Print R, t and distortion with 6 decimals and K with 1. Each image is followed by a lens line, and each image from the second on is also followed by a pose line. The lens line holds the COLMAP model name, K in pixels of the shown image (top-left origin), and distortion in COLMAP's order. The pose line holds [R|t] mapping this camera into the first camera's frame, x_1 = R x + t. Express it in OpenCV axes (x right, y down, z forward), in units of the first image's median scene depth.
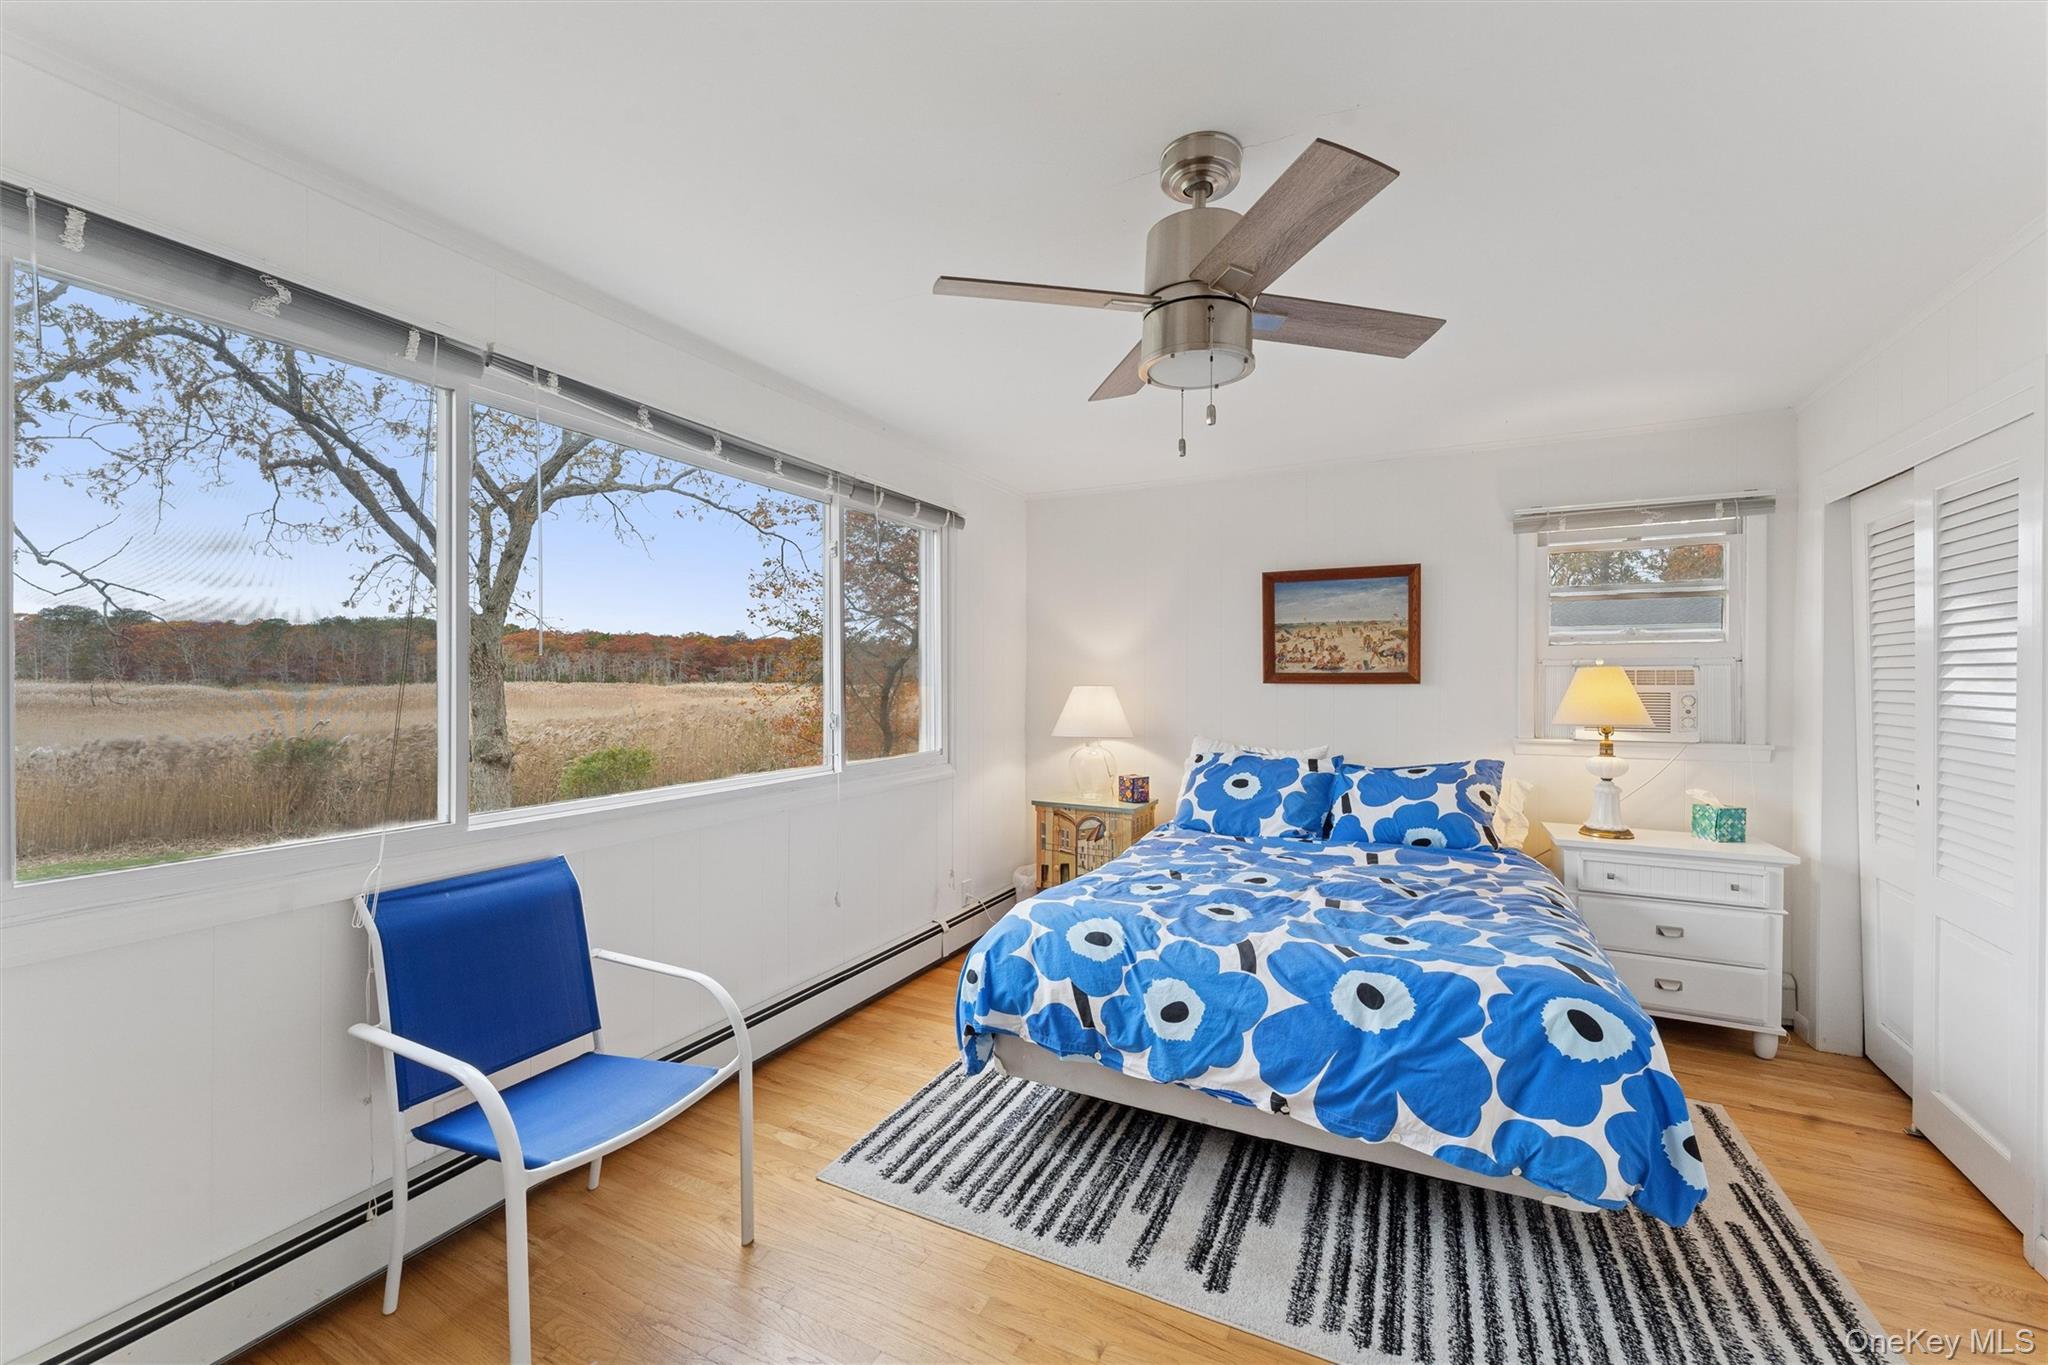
lens RADIAL K [[829.7, 0, 1024.0], [0, 829.7, 682.5], [0, 0, 1]] dist [0.000532, -0.000219]
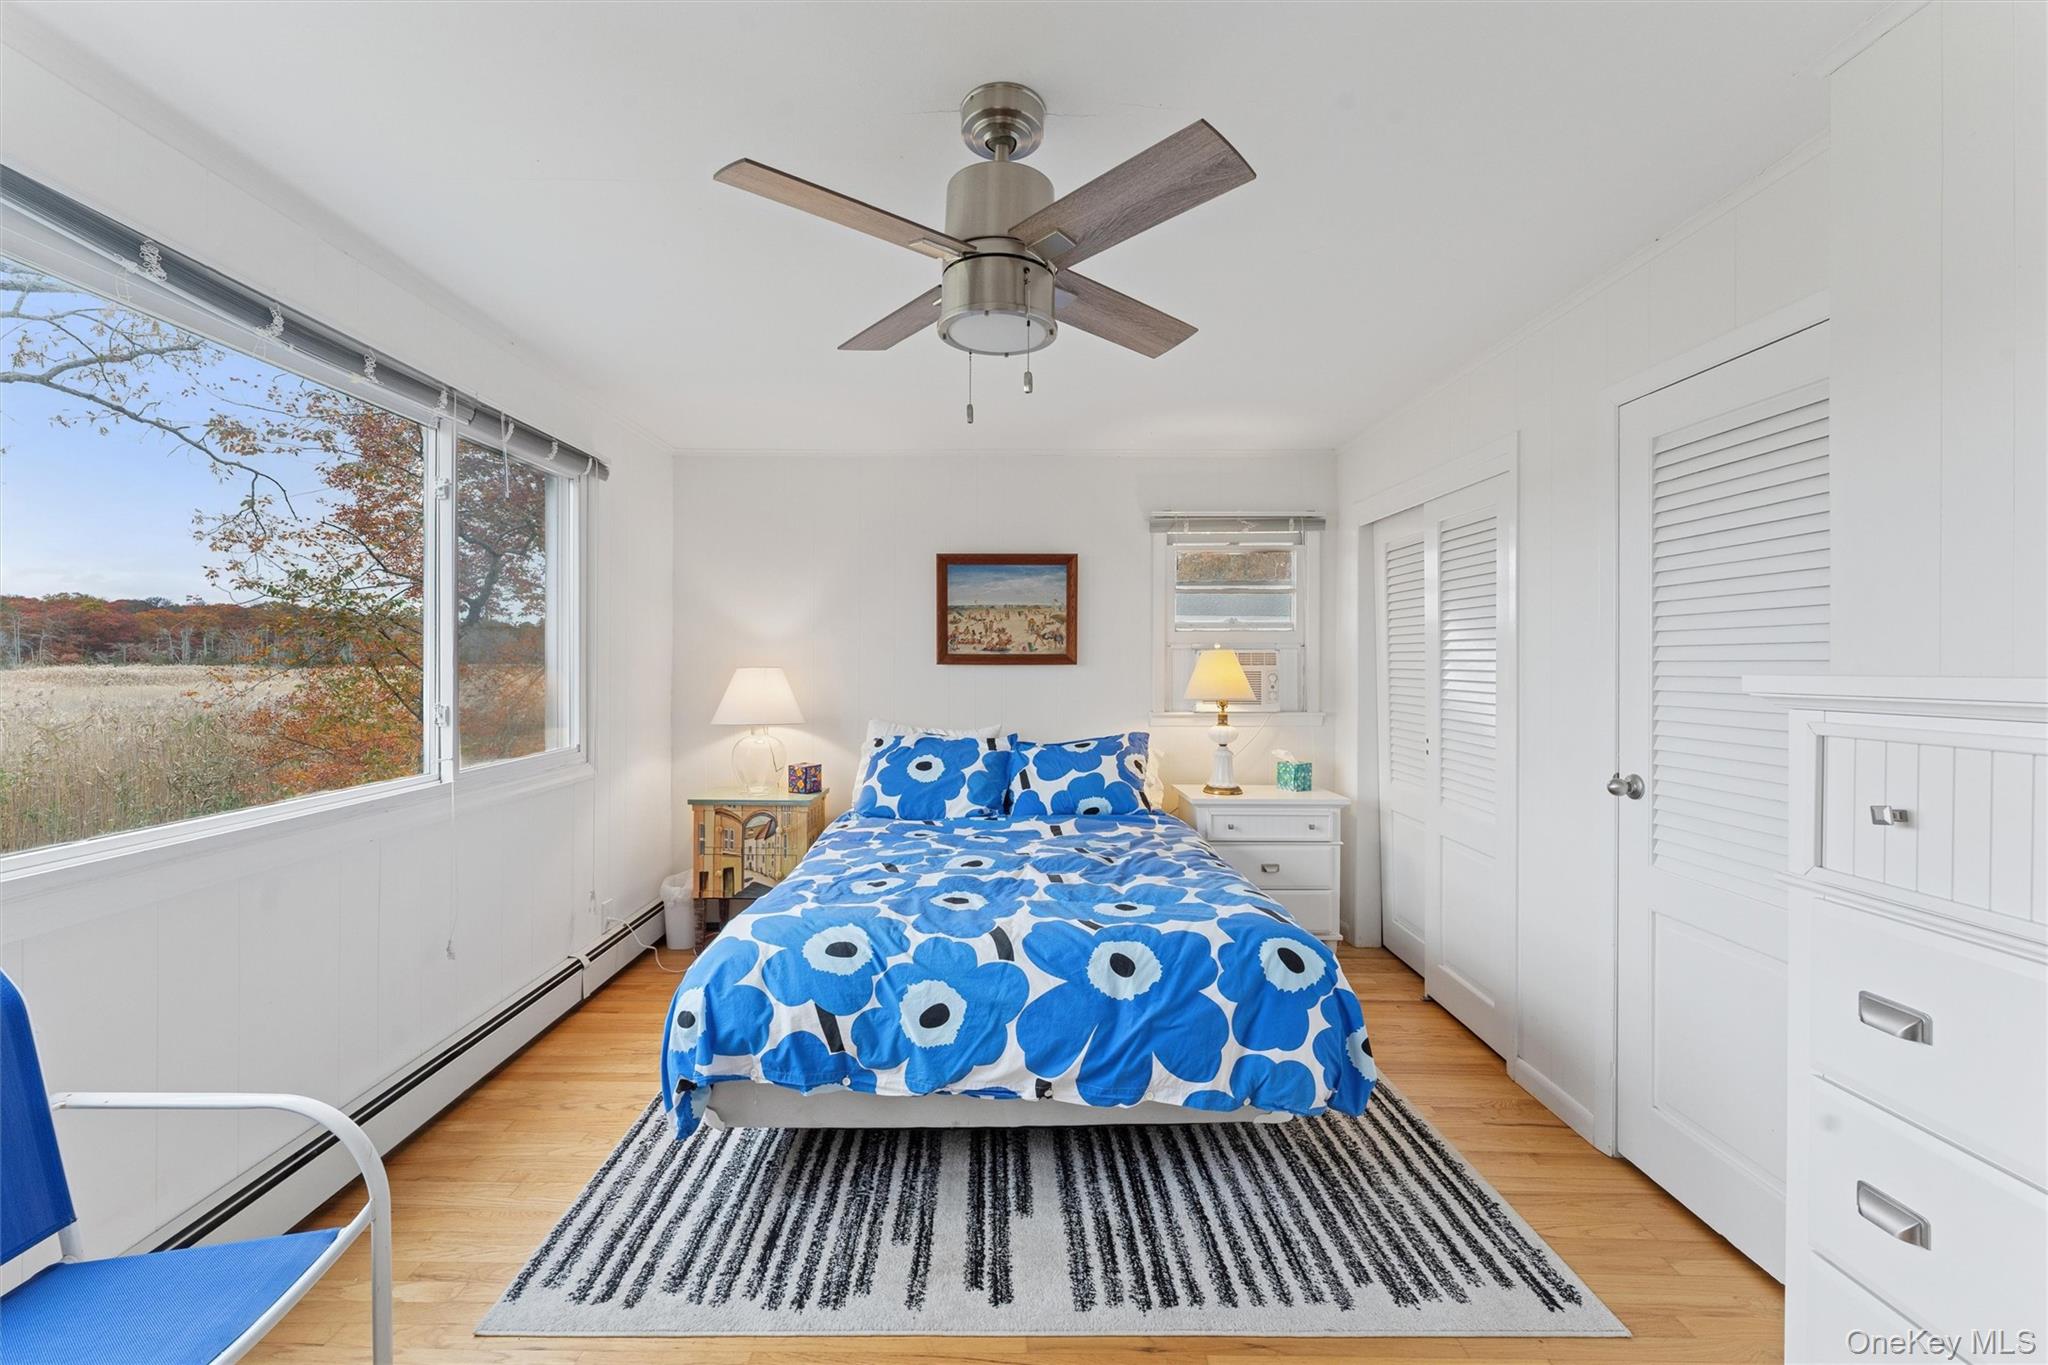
lens RADIAL K [[838.3, 0, 1025.9], [0, 838.3, 657.4], [0, 0, 1]] dist [0.000902, -0.000482]
pose [[0.889997, 0.002002, 0.455962, -0.145076], [0.001422, 0.999973, -0.007167, -0.000075], [-0.455964, 0.007027, 0.889970, 0.099893]]
